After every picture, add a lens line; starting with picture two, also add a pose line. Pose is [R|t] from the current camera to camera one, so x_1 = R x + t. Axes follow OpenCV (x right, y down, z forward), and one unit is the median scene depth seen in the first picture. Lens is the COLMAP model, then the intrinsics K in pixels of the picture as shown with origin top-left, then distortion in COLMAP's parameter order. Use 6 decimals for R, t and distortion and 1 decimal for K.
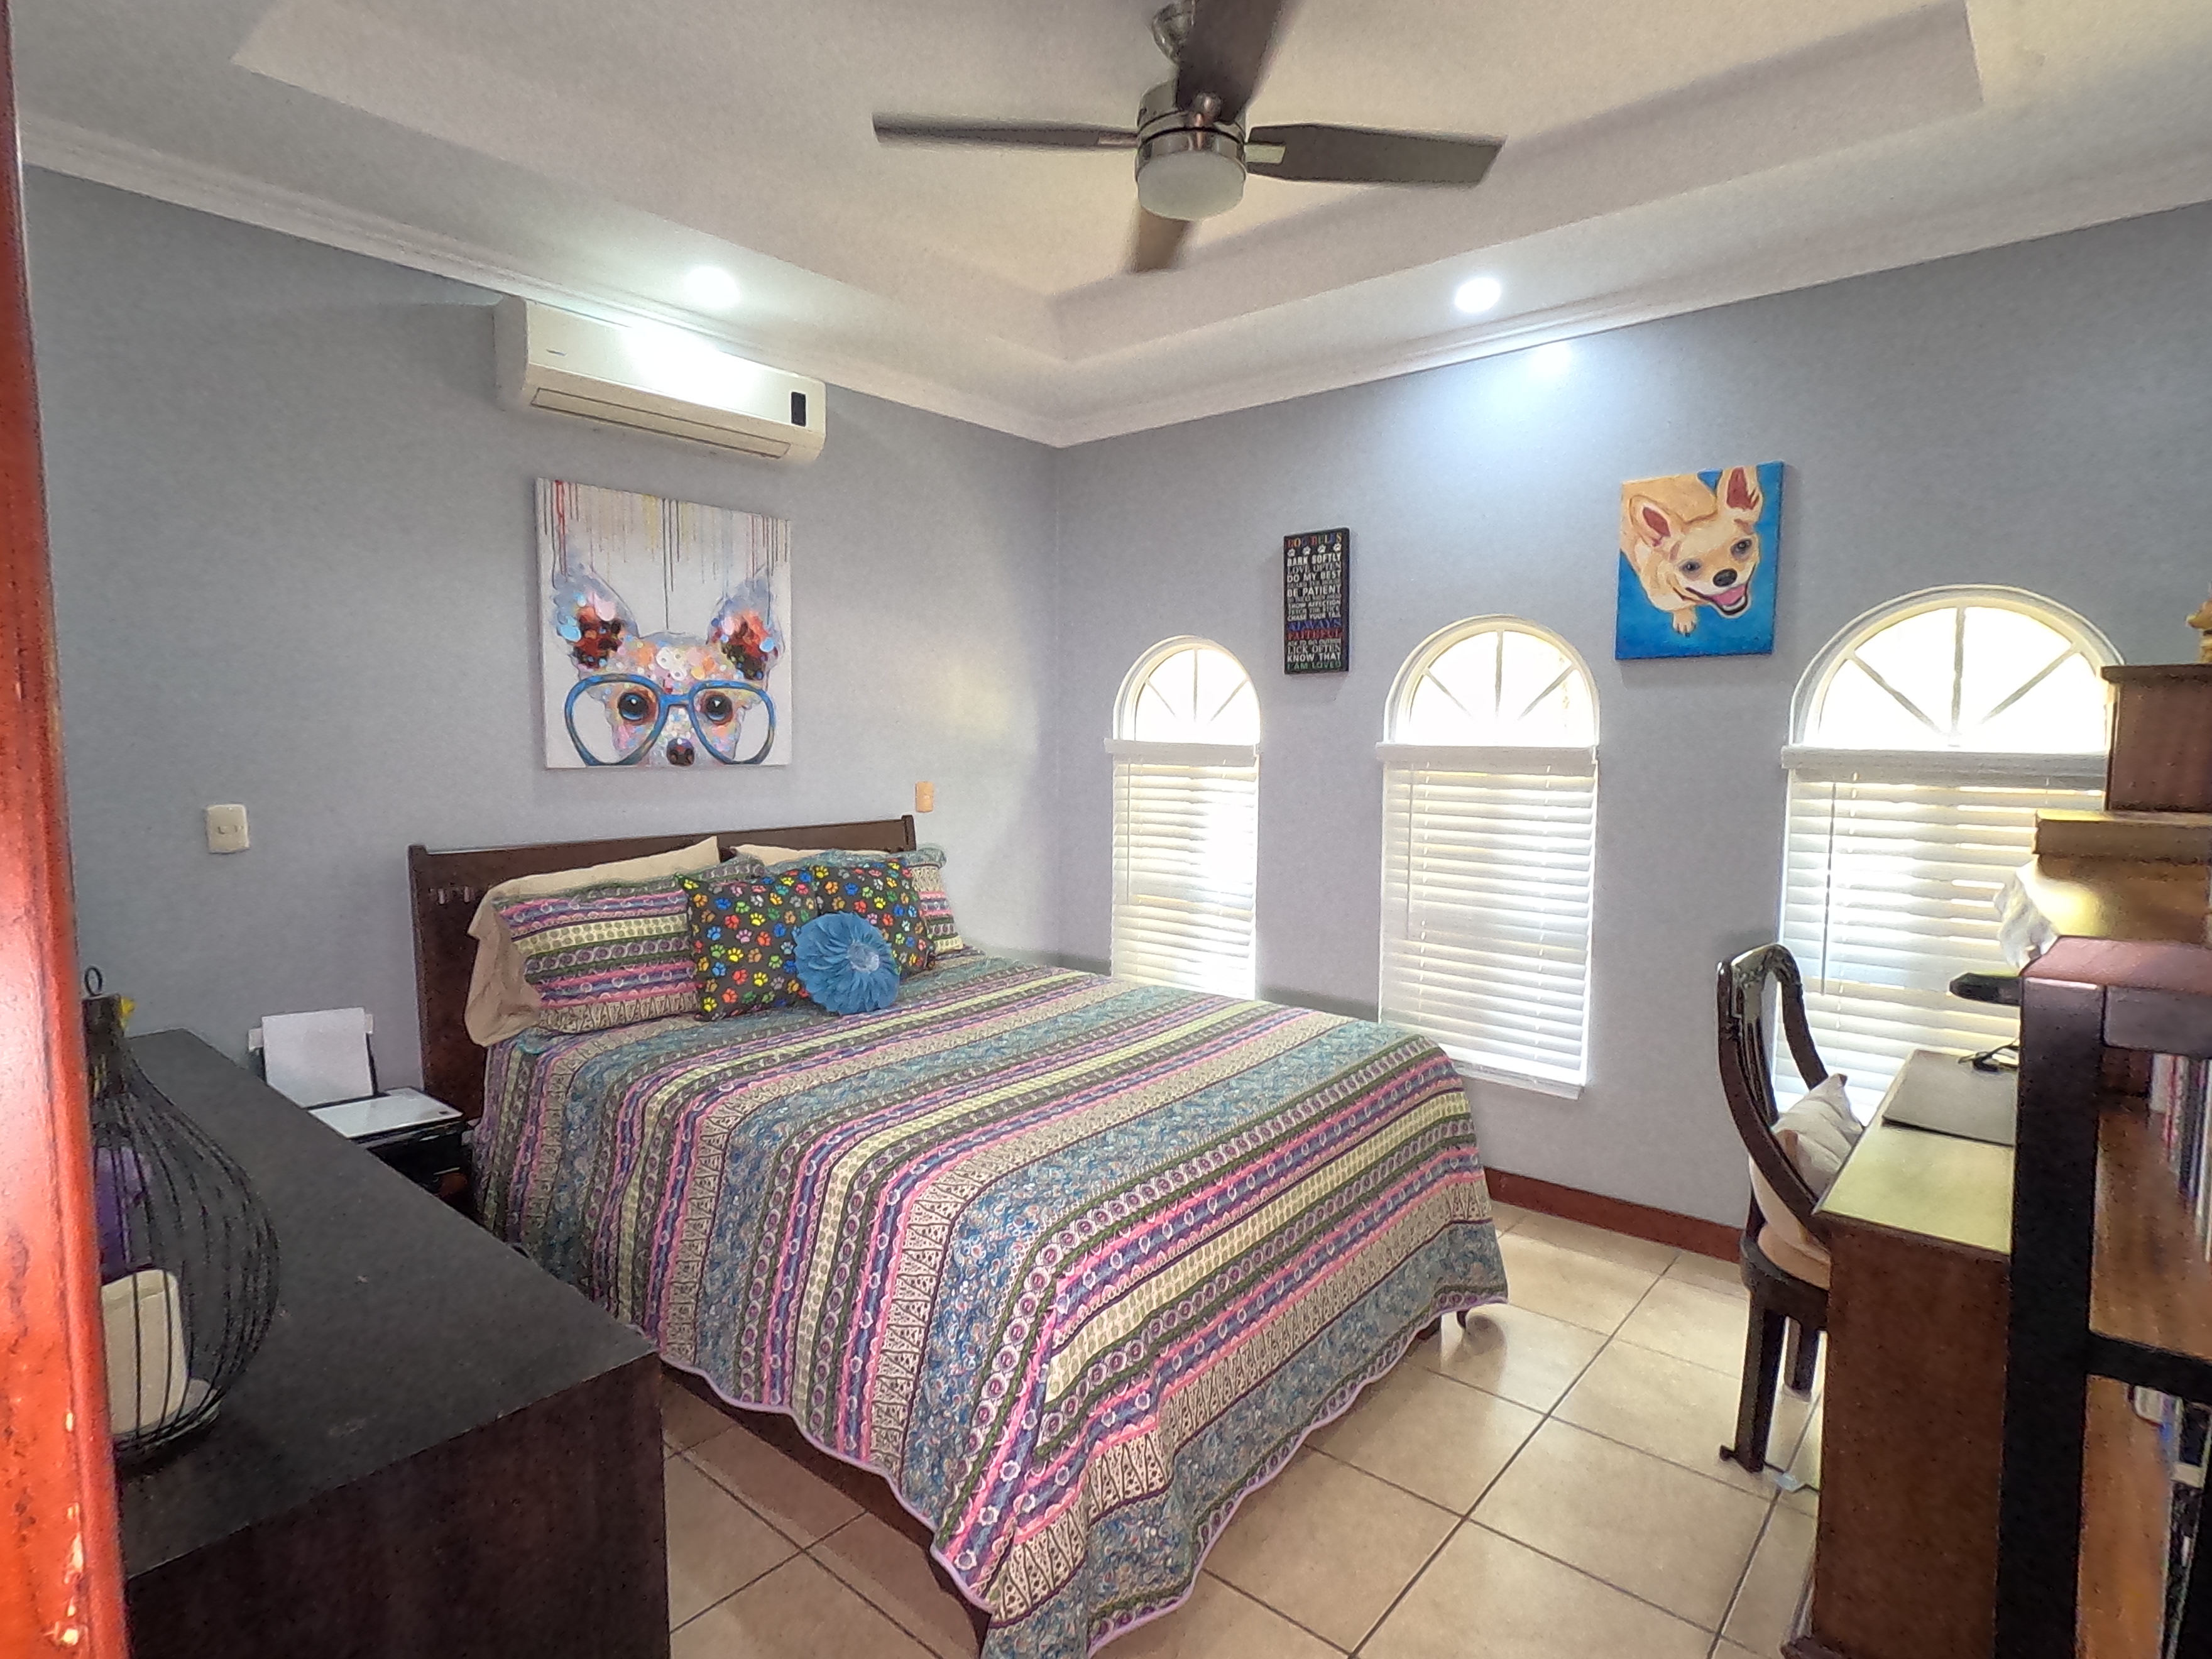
lens RADIAL K [[1156.7, 0, 1114.2], [0, 1156.7, 817.0], [0, 0, 1]] dist [0.001776, -0.000192]
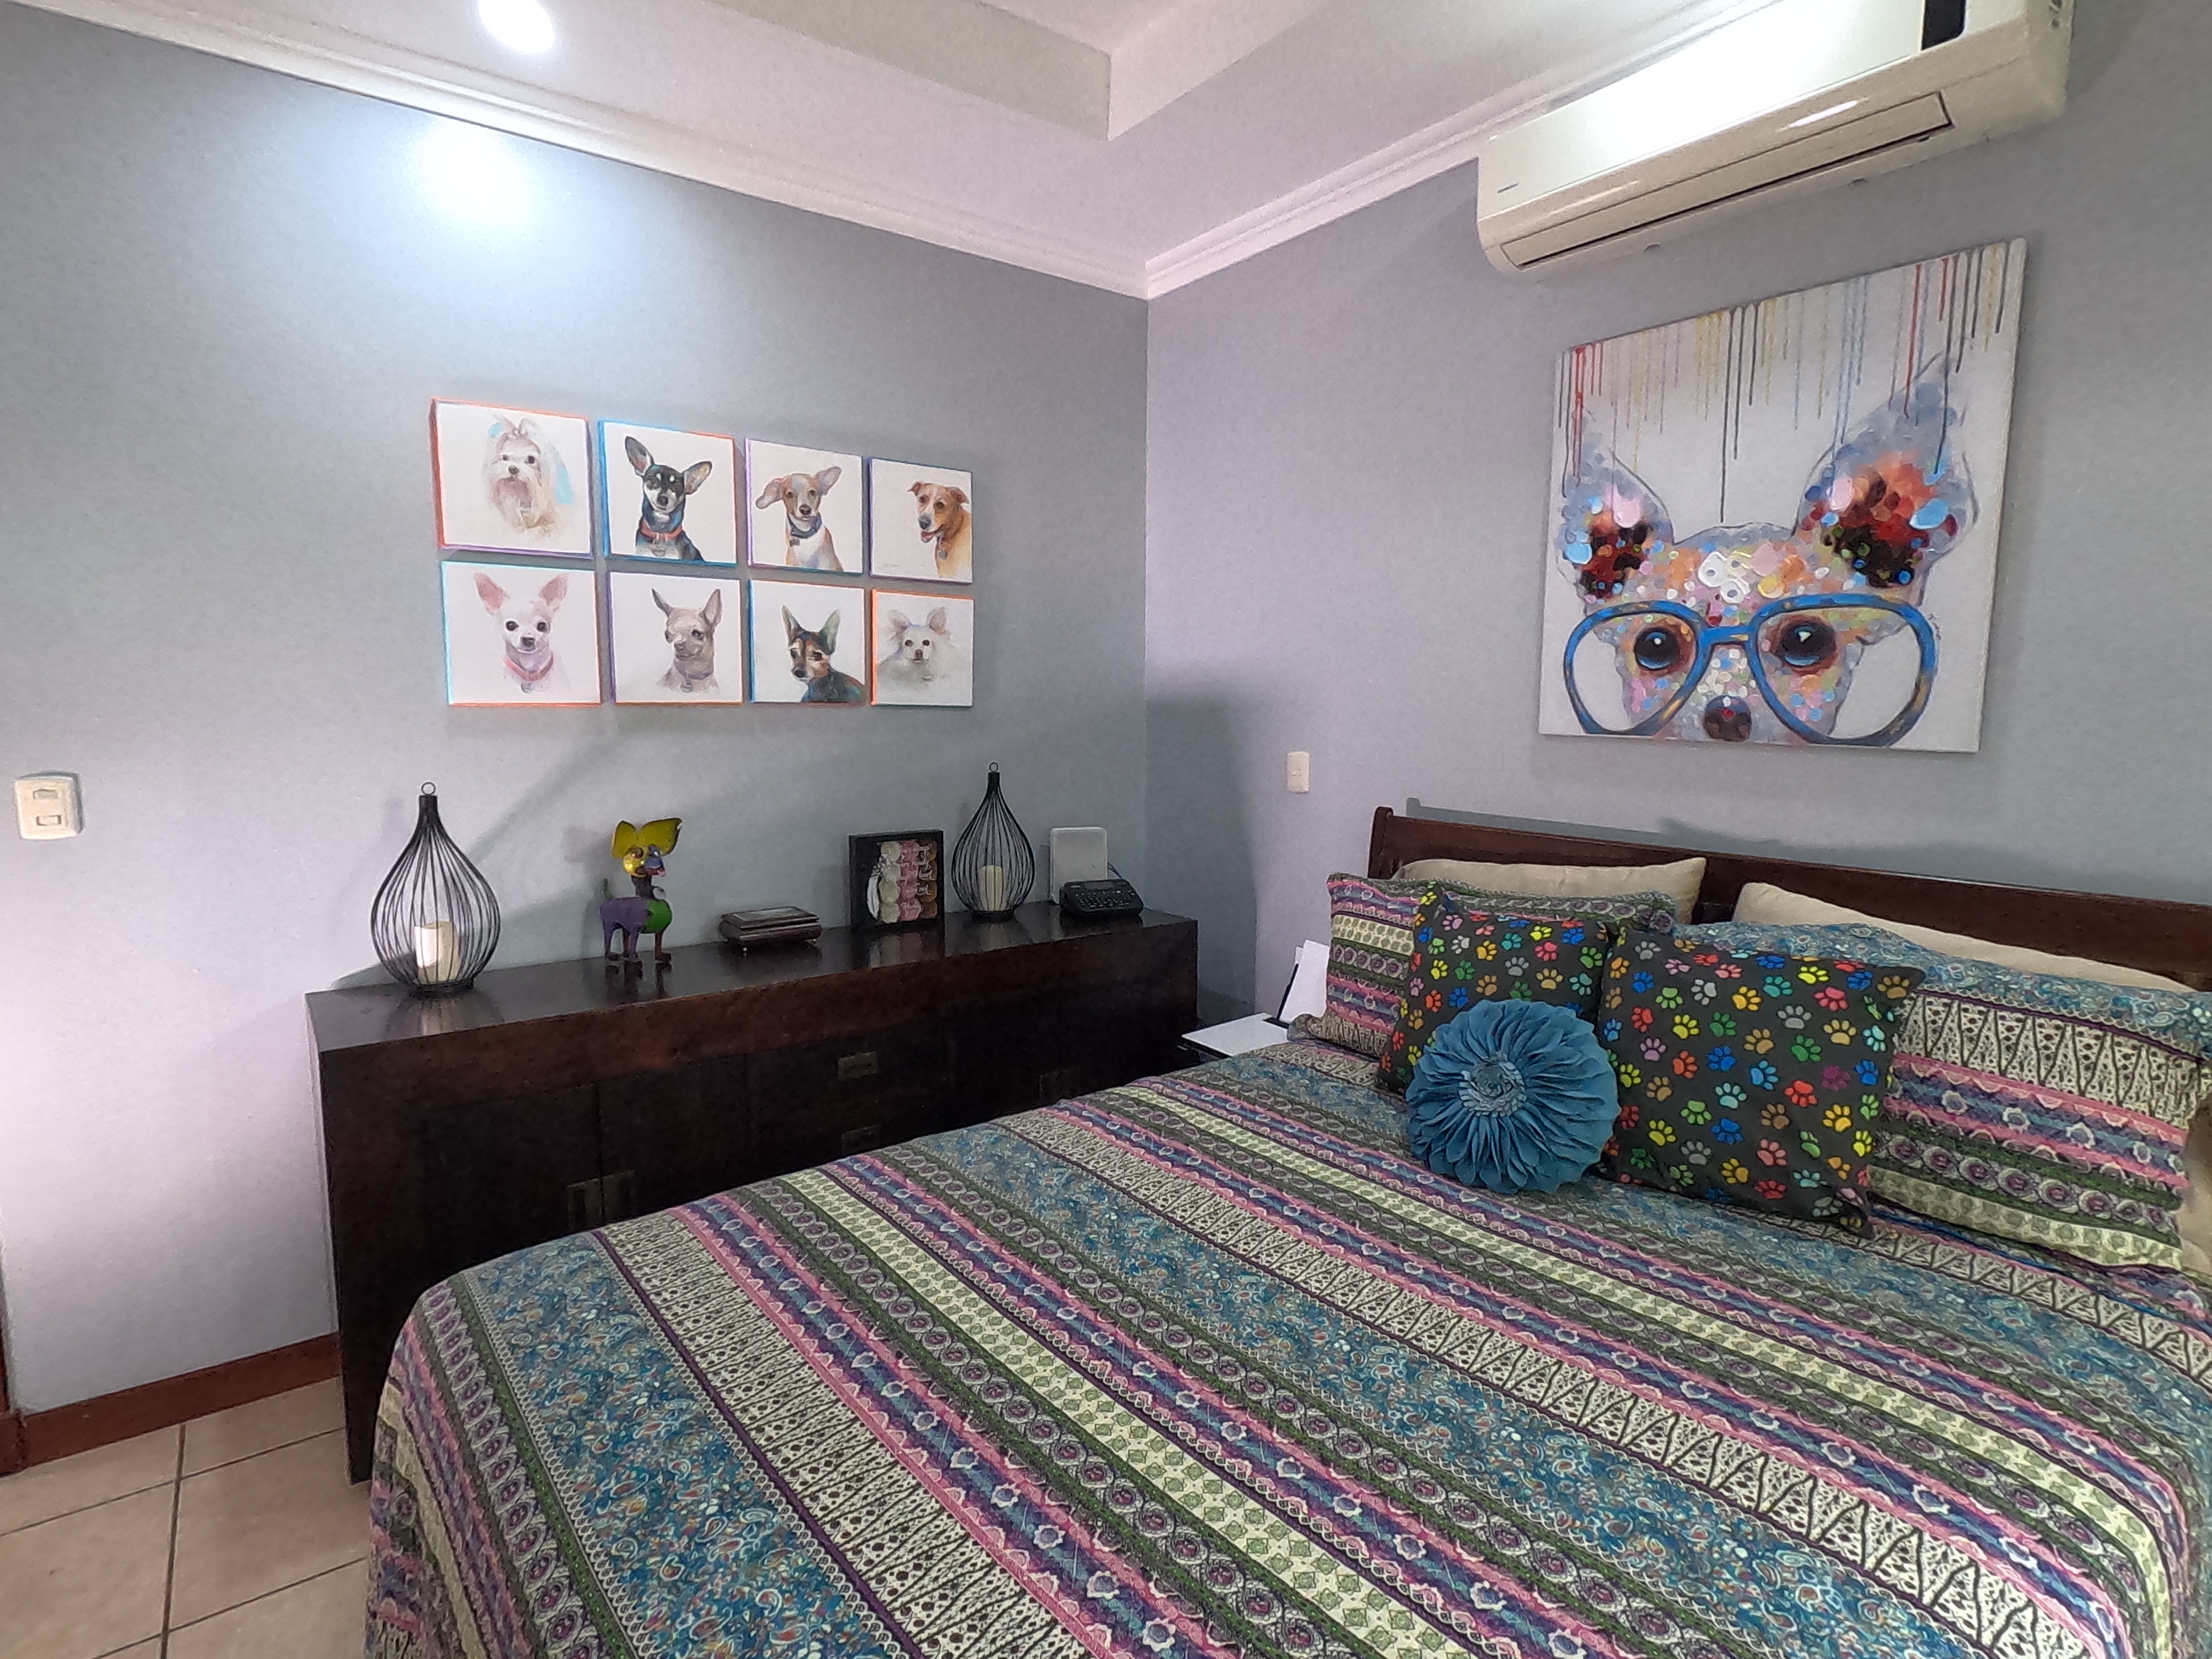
lens RADIAL K [[1156.7, 0, 1114.7], [0, 1156.7, 827.0], [0, 0, 1]] dist [0.001776, -0.000192]
pose [[-0.230770, 0.108180, -0.966976, 0.319294], [-0.075220, 0.988843, 0.128578, -0.055313], [0.970096, 0.102407, -0.220058, 0.845015]]
